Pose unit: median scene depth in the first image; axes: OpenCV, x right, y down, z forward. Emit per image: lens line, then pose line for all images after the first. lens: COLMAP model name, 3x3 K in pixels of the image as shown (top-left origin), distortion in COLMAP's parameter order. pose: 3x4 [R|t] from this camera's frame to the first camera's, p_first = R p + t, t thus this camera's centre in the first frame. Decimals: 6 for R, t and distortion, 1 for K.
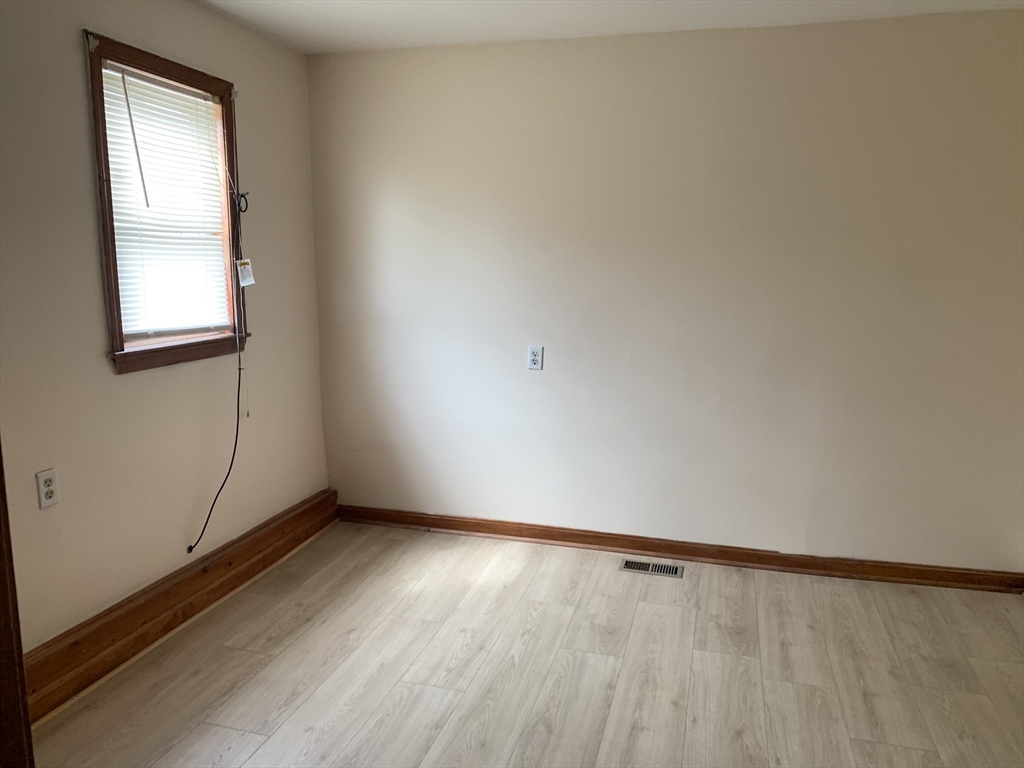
lens RADIAL K [[770.2, 0, 498.5], [0, 770.2, 386.9], [0, 0, 1]] dist [0.006389, 0.004034]
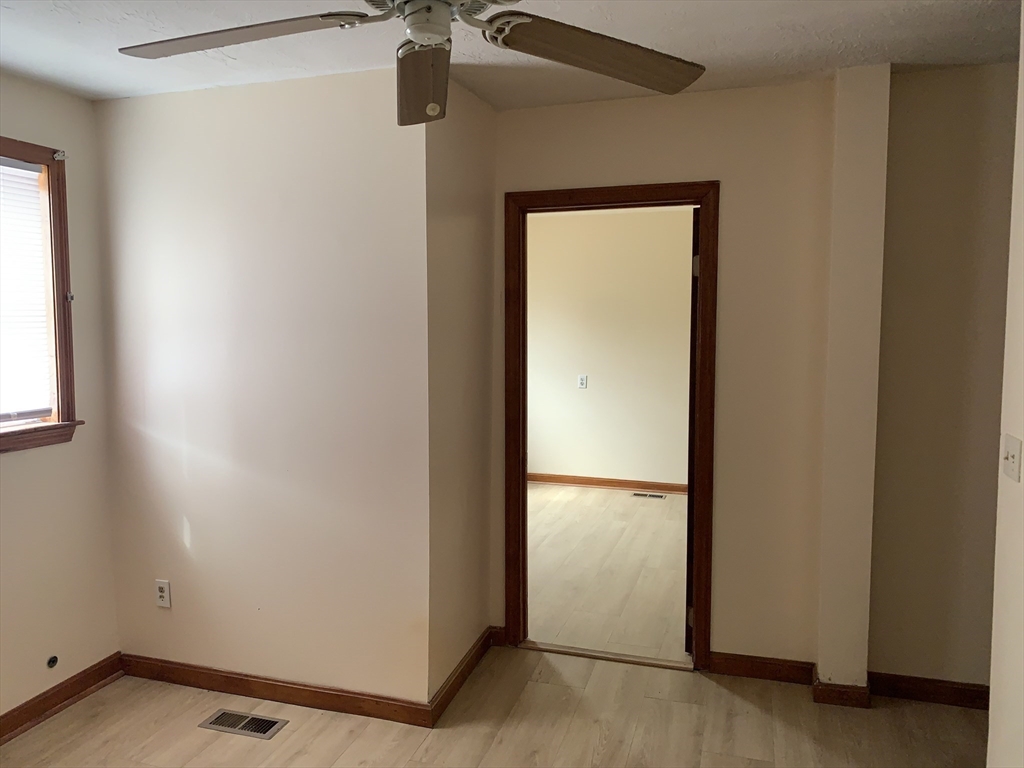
lens RADIAL K [[770.2, 0, 498.5], [0, 770.2, 386.9], [0, 0, 1]] dist [0.006389, 0.004034]
pose [[0.999317, -0.003248, -0.036814, -0.089805], [0.000480, 0.997188, -0.074934, 0.119298], [0.036954, 0.074865, 0.996509, -0.871994]]
